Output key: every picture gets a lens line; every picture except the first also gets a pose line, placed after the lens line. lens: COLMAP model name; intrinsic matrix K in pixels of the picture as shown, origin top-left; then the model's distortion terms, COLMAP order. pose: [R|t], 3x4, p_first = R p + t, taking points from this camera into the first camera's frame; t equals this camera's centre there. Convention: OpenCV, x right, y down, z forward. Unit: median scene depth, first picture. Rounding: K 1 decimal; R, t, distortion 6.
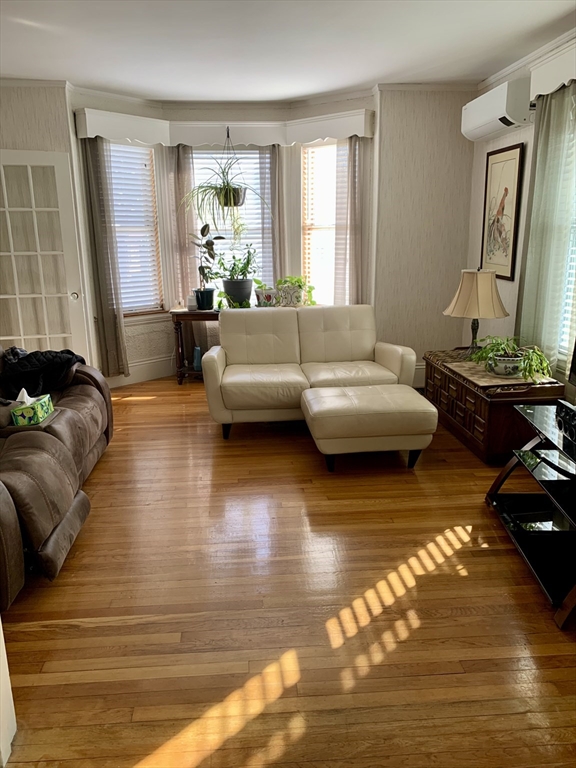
lens RADIAL K [[583.5, 0, 282.6], [0, 583.5, 383.2], [0, 0, 1]] dist [0.034436, -0.046598]
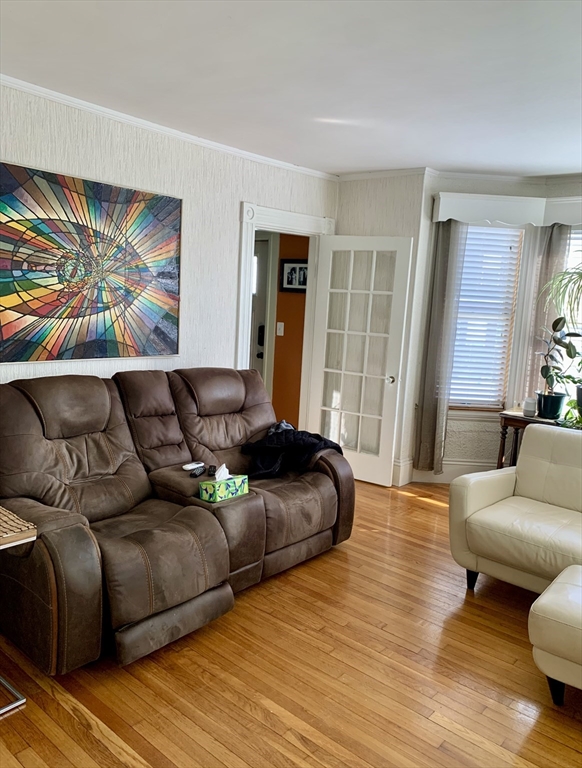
lens RADIAL K [[575.7, 0, 291.6], [0, 575.7, 386.0], [0, 0, 1]] dist [-0.015083, -0.009164]
pose [[0.696274, 0.153835, -0.701097, 0.205647], [-0.235222, 0.971728, -0.020387, -0.083954], [0.678139, 0.179108, 0.712774, 0.222938]]
